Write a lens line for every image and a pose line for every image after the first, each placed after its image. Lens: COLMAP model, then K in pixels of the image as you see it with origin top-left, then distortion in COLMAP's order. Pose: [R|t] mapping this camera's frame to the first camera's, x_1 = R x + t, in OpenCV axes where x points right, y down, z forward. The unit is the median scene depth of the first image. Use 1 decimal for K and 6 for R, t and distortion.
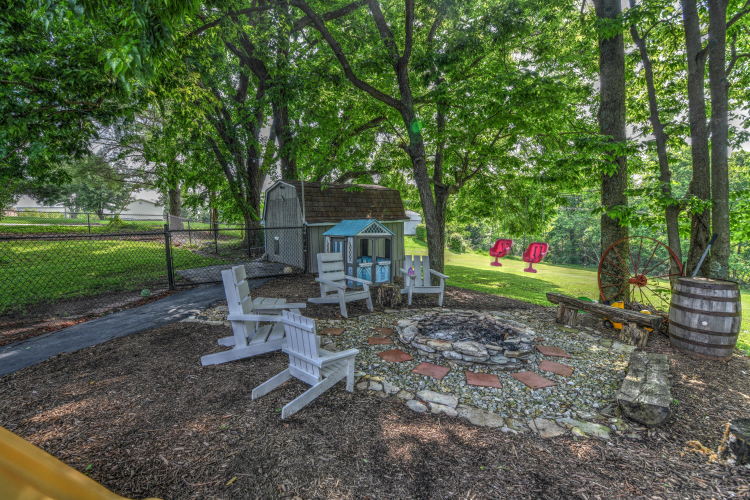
lens RADIAL K [[325.8, 0, 374.7], [0, 325.8, 248.2], [0, 0, 1]] dist [-0.016272, -0.002420]
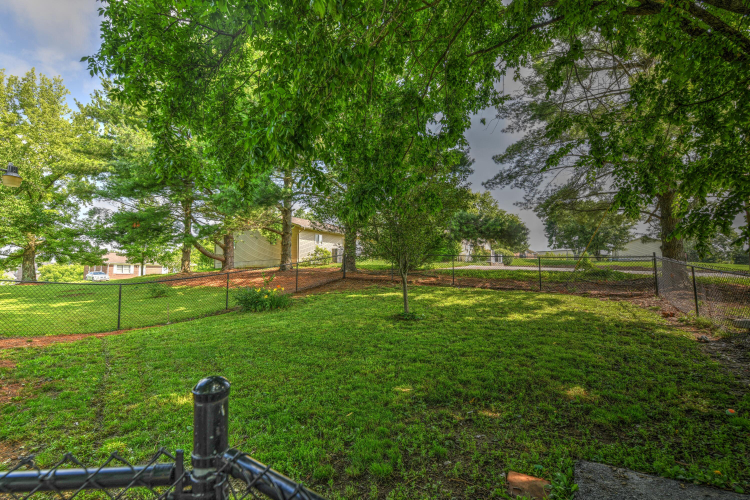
lens RADIAL K [[325.8, 0, 373.6], [0, 325.8, 247.9], [0, 0, 1]] dist [-0.016272, -0.002420]
pose [[0.226237, -0.047284, -0.972924, -0.162665], [-0.075330, 0.994980, -0.065873, -0.034527], [0.971155, 0.088193, 0.221540, 0.319792]]
